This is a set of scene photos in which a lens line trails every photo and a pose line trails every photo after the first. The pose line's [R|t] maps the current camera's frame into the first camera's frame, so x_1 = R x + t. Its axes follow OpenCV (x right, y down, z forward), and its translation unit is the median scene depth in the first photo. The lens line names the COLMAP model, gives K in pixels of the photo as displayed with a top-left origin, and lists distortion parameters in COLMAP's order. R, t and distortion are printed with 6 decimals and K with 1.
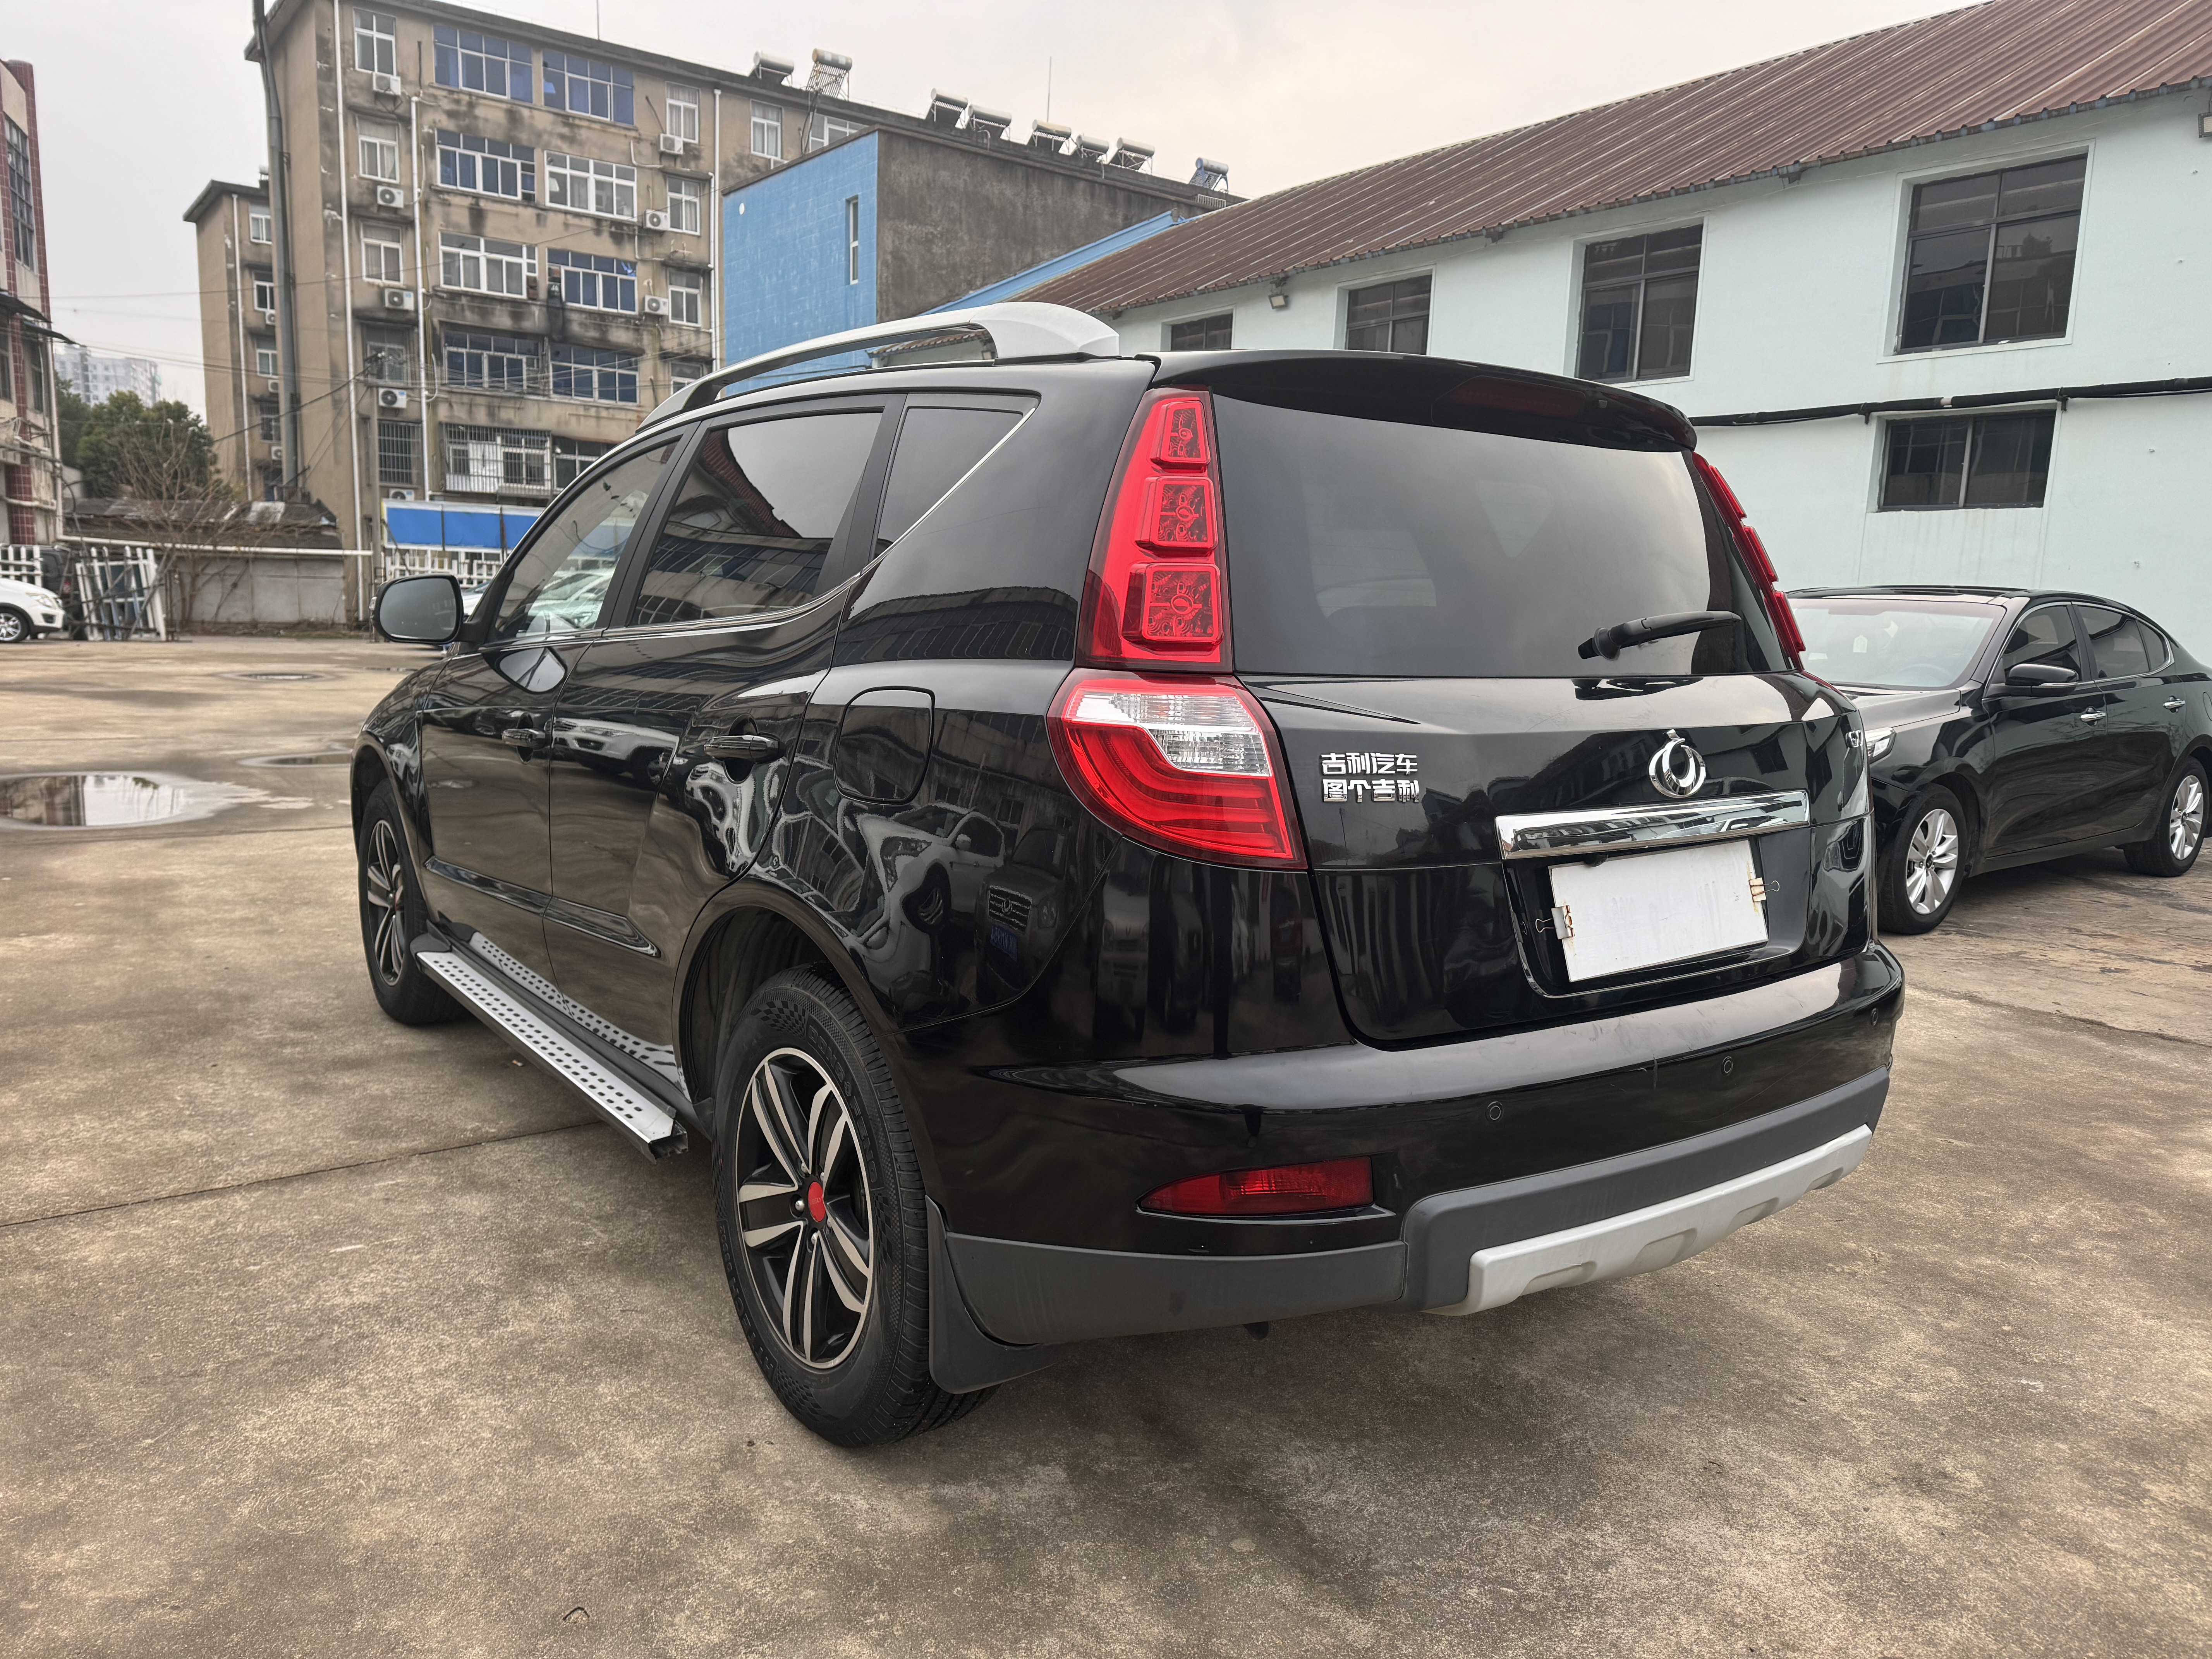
lens RADIAL K [[1548.7, 0, 1110.9], [0, 1548.7, 823.5], [0, 0, 1]] dist [0.024574, -0.025591]
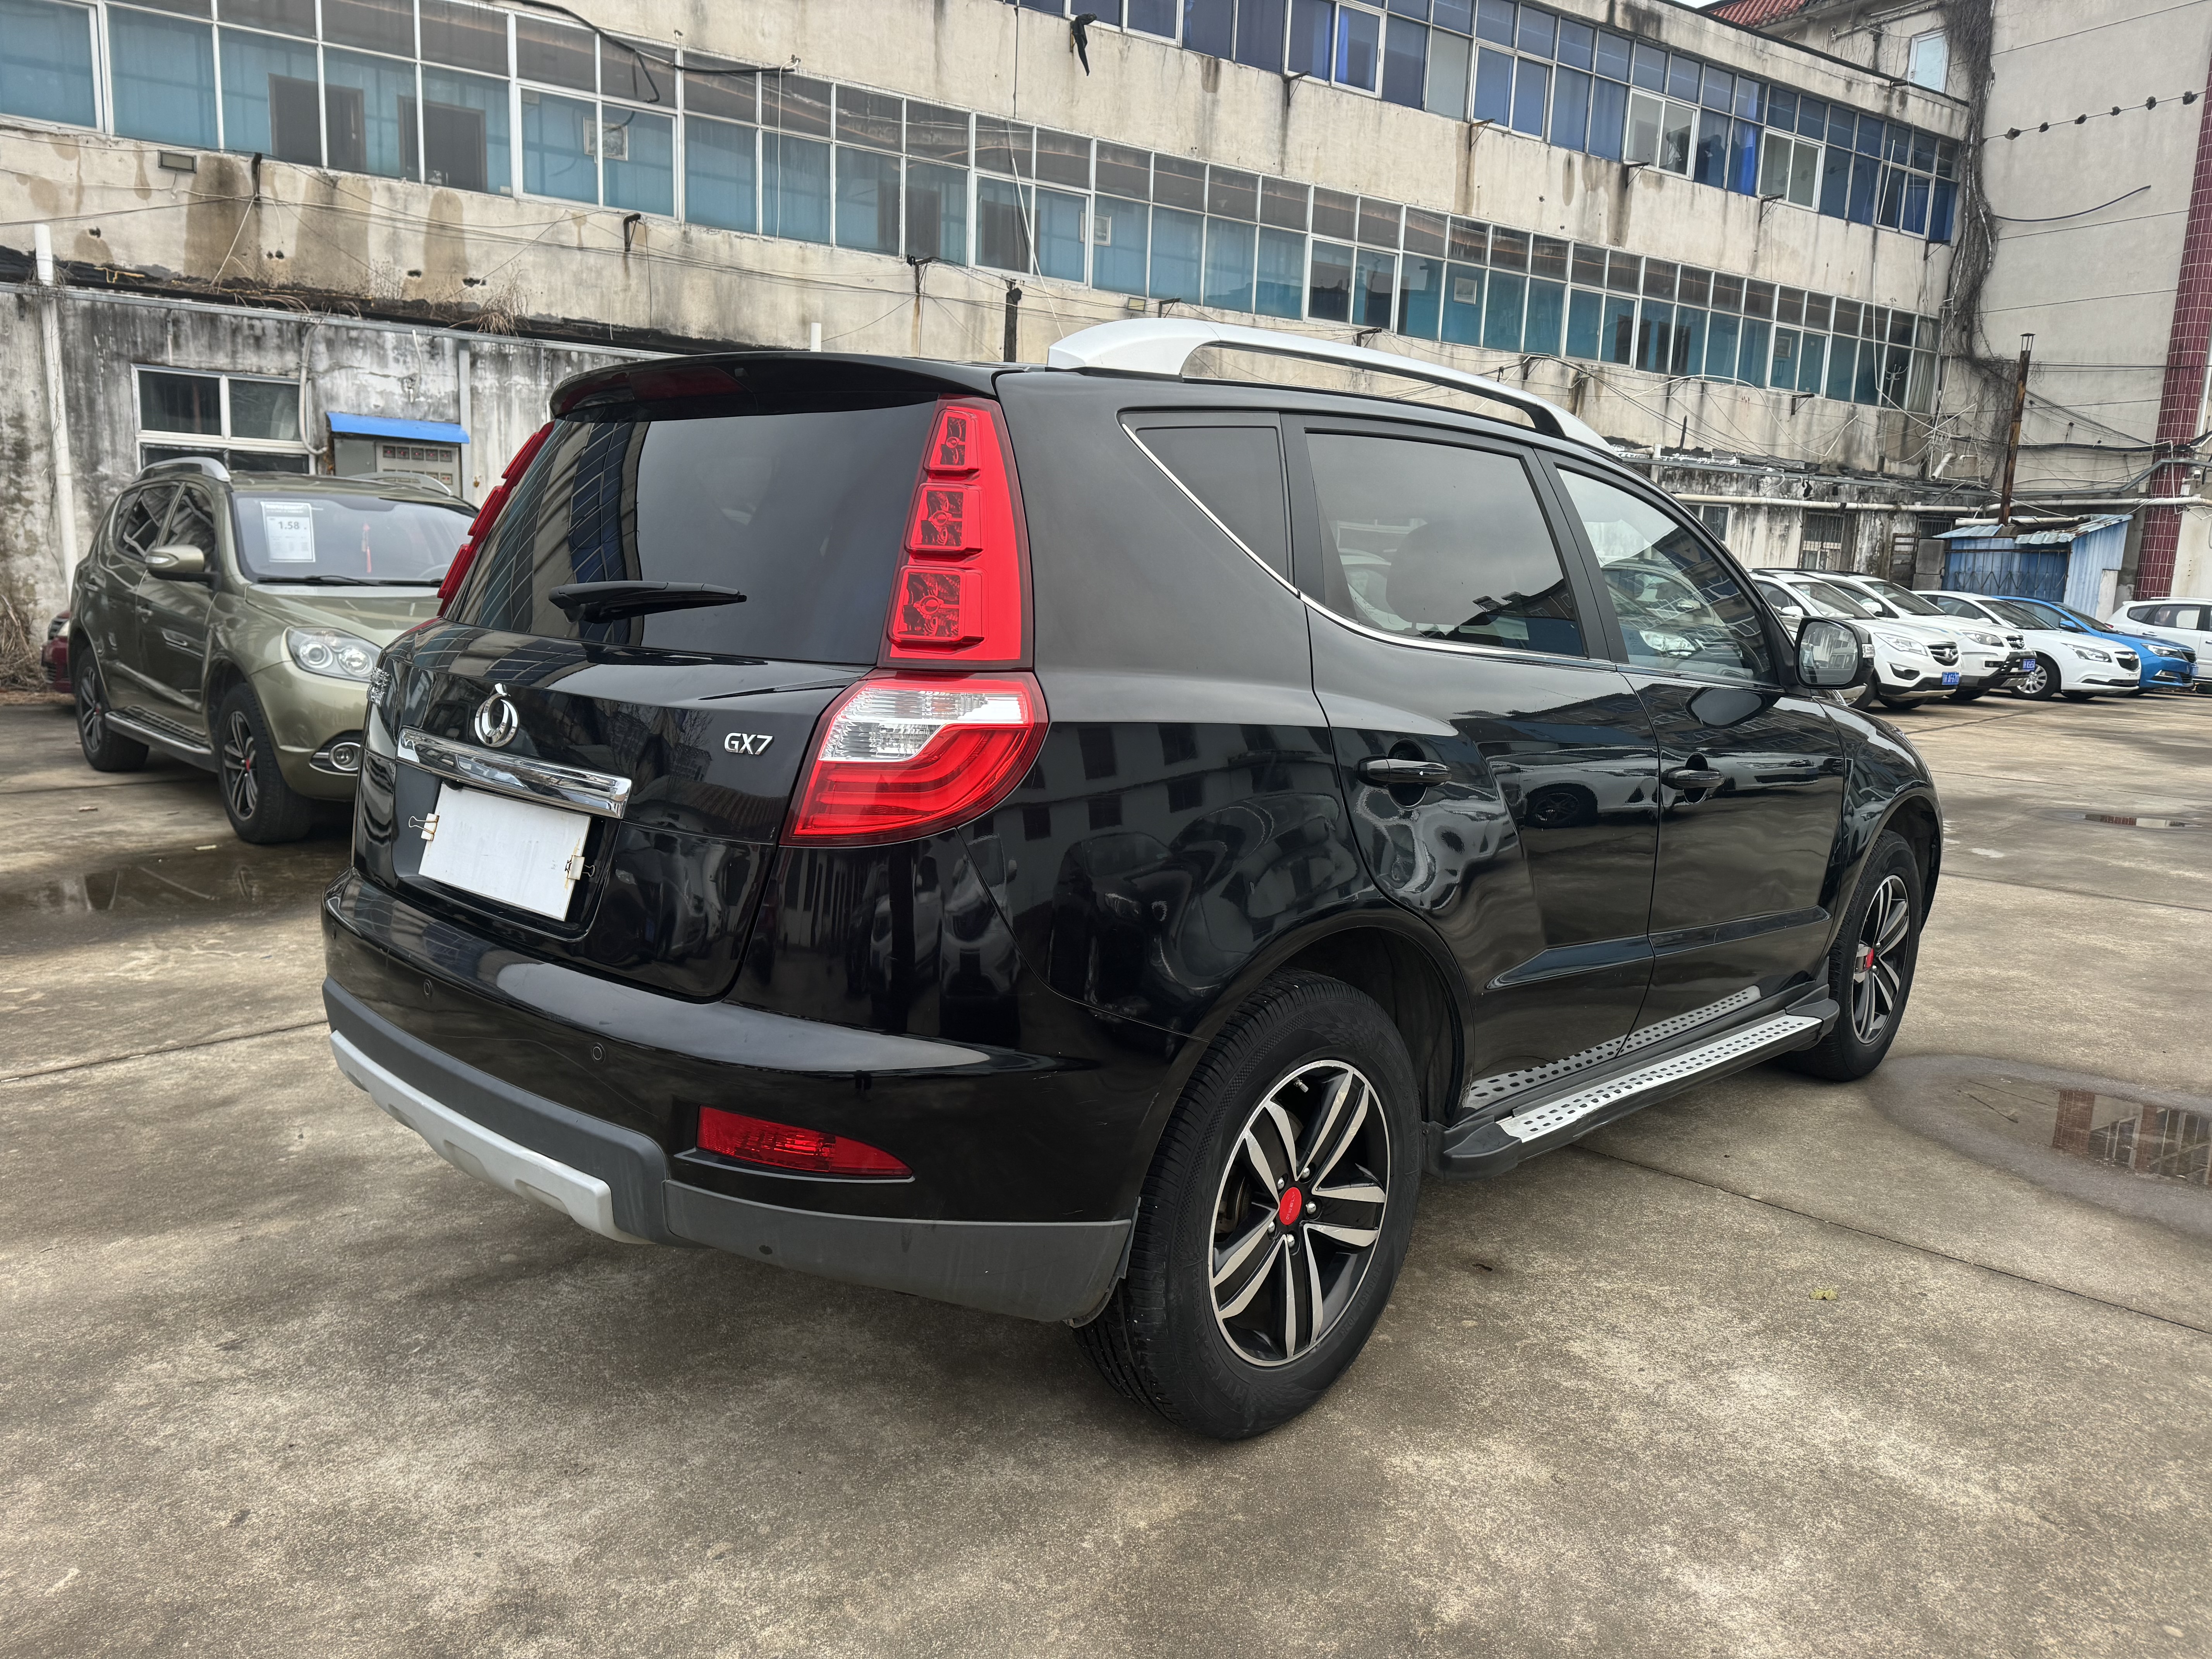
lens RADIAL K [[1550.8, 0, 1112.3], [0, 1550.8, 823.5], [0, 0, 1]] dist [0.010644, -0.004691]
pose [[0.181925, 0.131469, -0.974484, 0.082762], [-0.173088, 0.979829, 0.099877, -0.008079], [0.967959, 0.150501, 0.201011, 0.066425]]
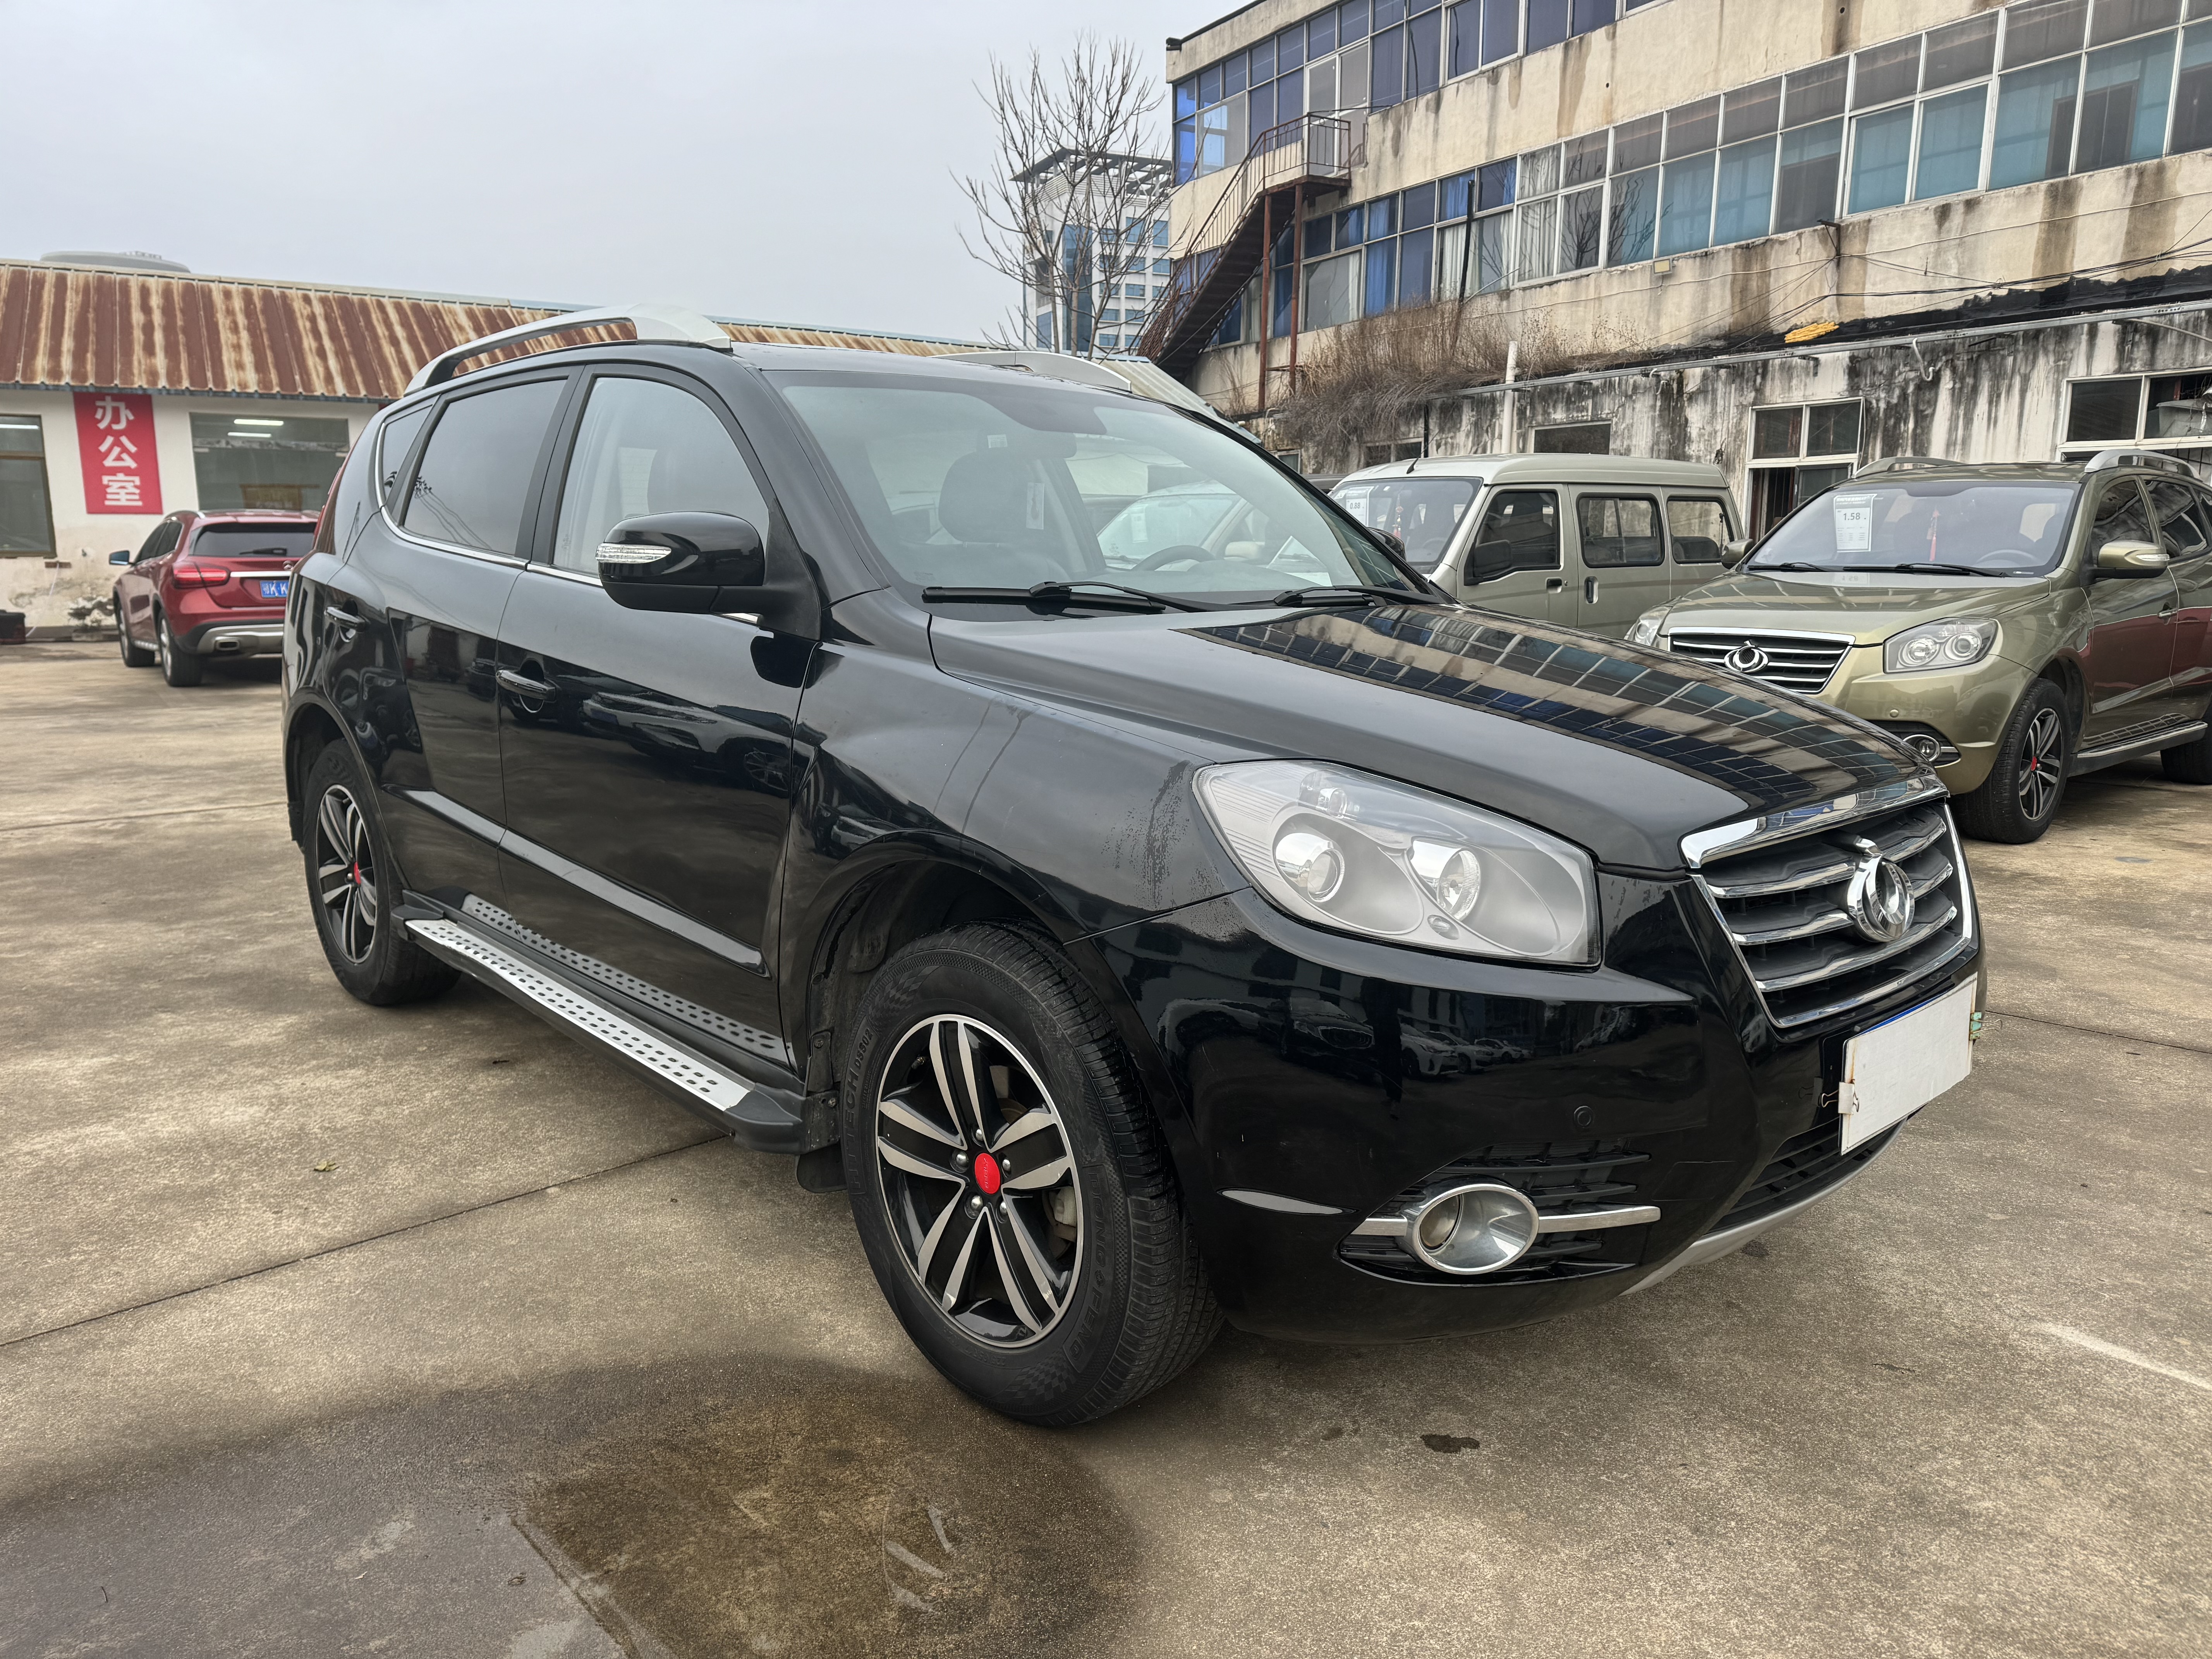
lens RADIAL K [[1555.1, 0, 1106.0], [0, 1555.1, 829.5], [0, 0, 1]] dist [0.000050, -0.001931]
pose [[-0.992732, -0.015791, -0.119308, -0.014905], [-0.052392, 0.949191, 0.310309, -0.026855], [0.108346, 0.314305, -0.943119, 0.196108]]
